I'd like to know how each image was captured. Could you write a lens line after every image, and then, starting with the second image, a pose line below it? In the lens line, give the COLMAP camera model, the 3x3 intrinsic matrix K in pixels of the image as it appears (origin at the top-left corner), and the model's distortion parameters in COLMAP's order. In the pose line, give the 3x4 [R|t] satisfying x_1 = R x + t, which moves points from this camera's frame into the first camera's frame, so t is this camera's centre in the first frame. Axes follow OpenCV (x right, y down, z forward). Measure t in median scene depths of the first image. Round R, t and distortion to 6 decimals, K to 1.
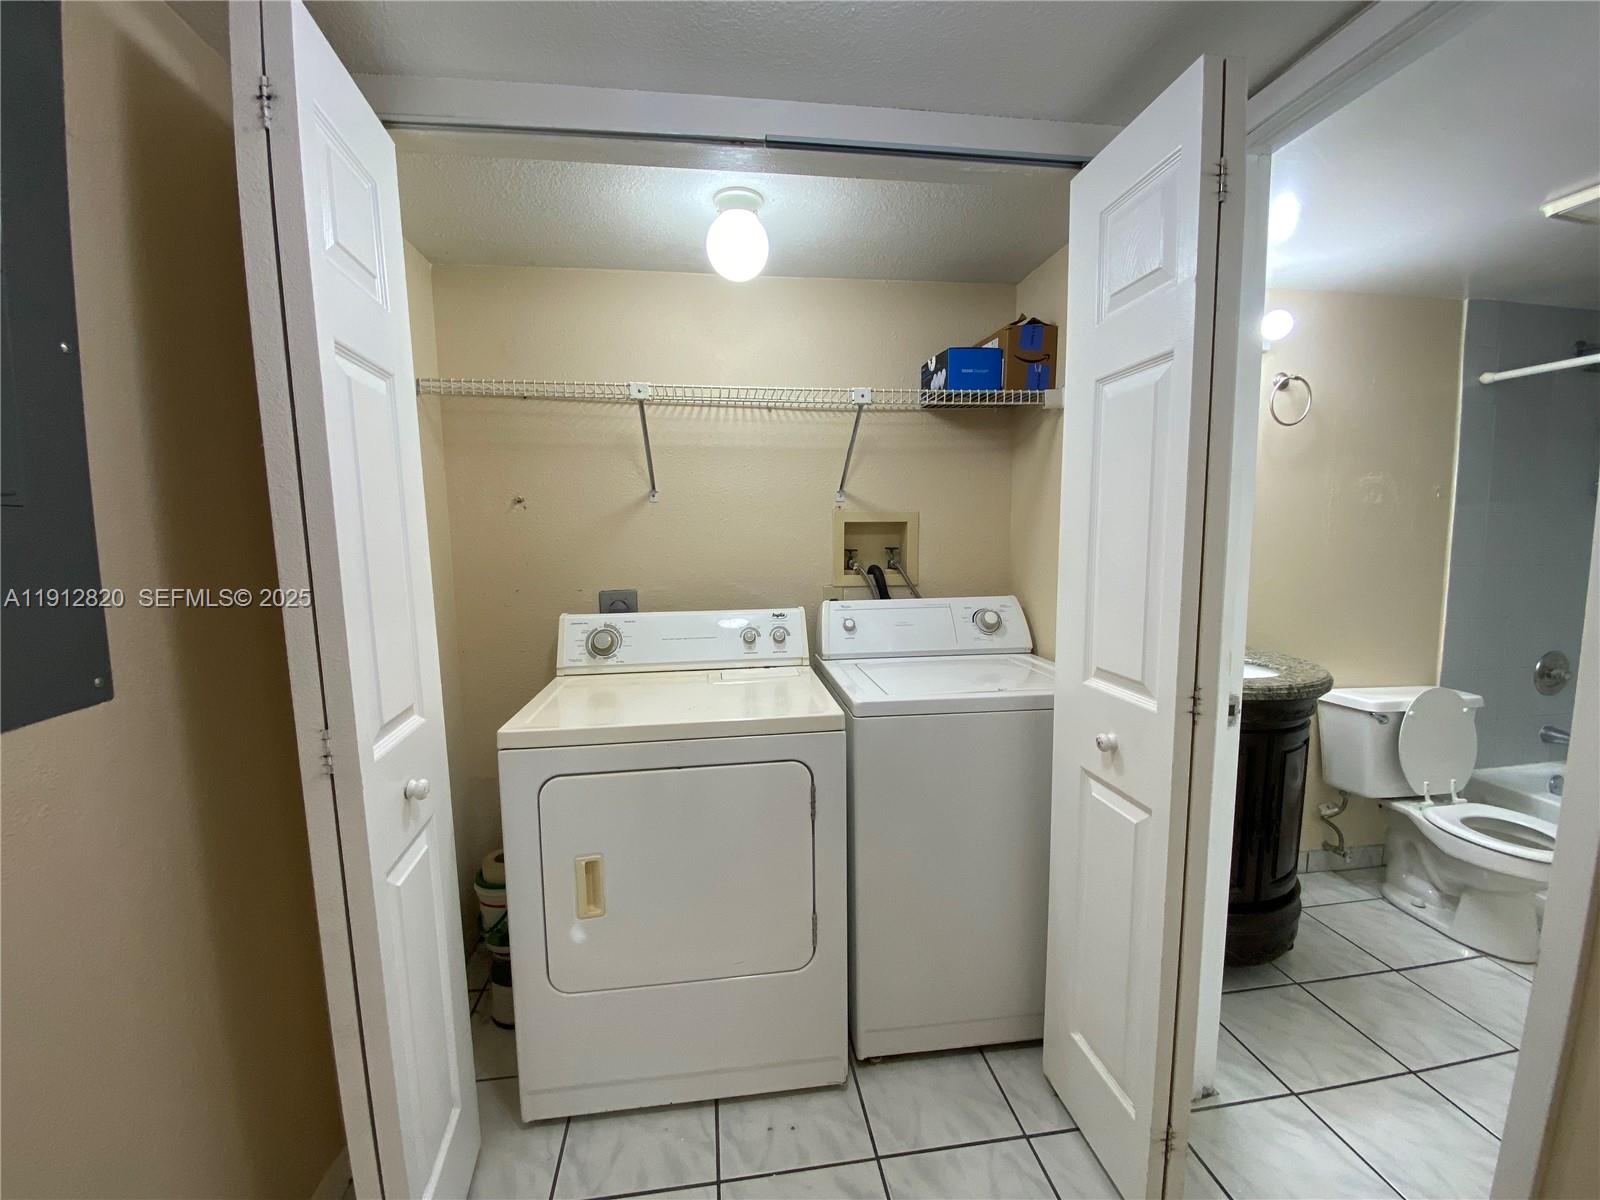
lens RADIAL K [[647.9, 0, 800.0], [0, 647.9, 600.0], [0, 0, 1]] dist [0.026359, -0.022609]
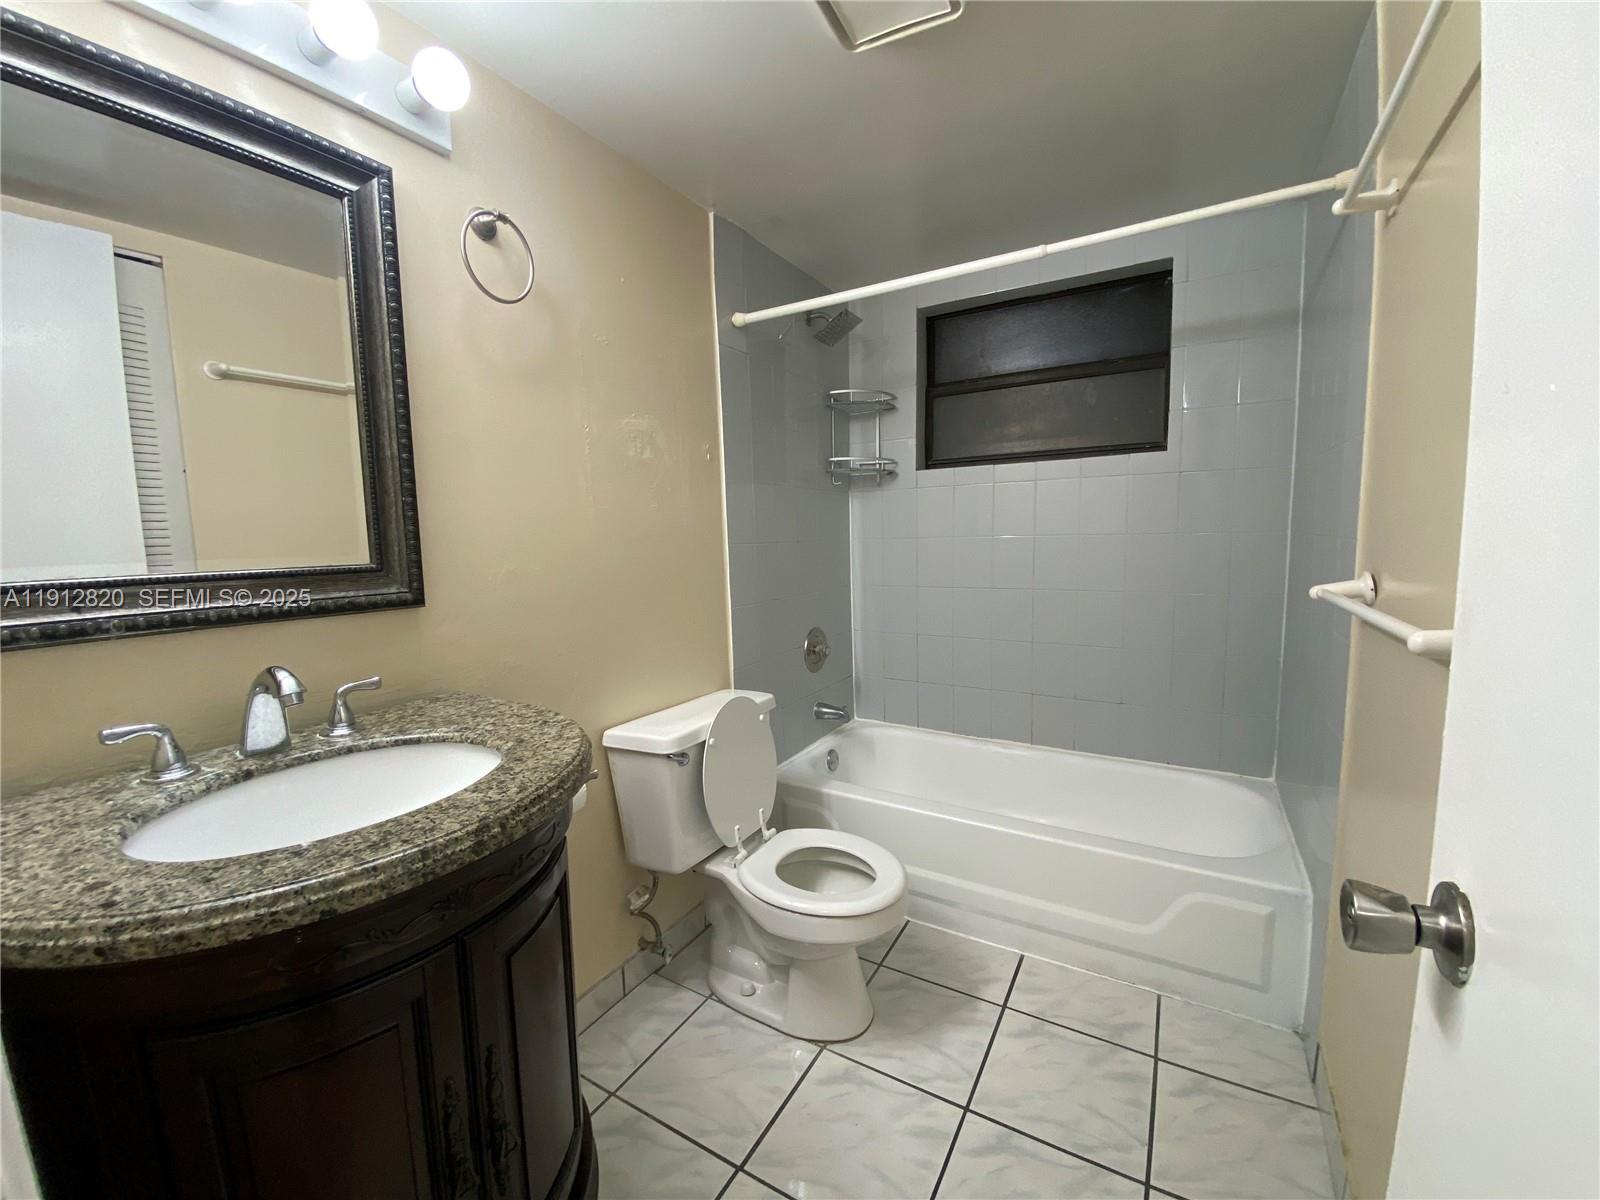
lens RADIAL K [[647.9, 0, 800.0], [0, 647.9, 600.0], [0, 0, 1]] dist [0.026359, -0.022609]
pose [[0.618498, -0.089911, 0.780626, 0.428467], [0.101419, 0.994257, 0.034161, 0.000838], [-0.779214, 0.058041, 0.624064, 0.441198]]
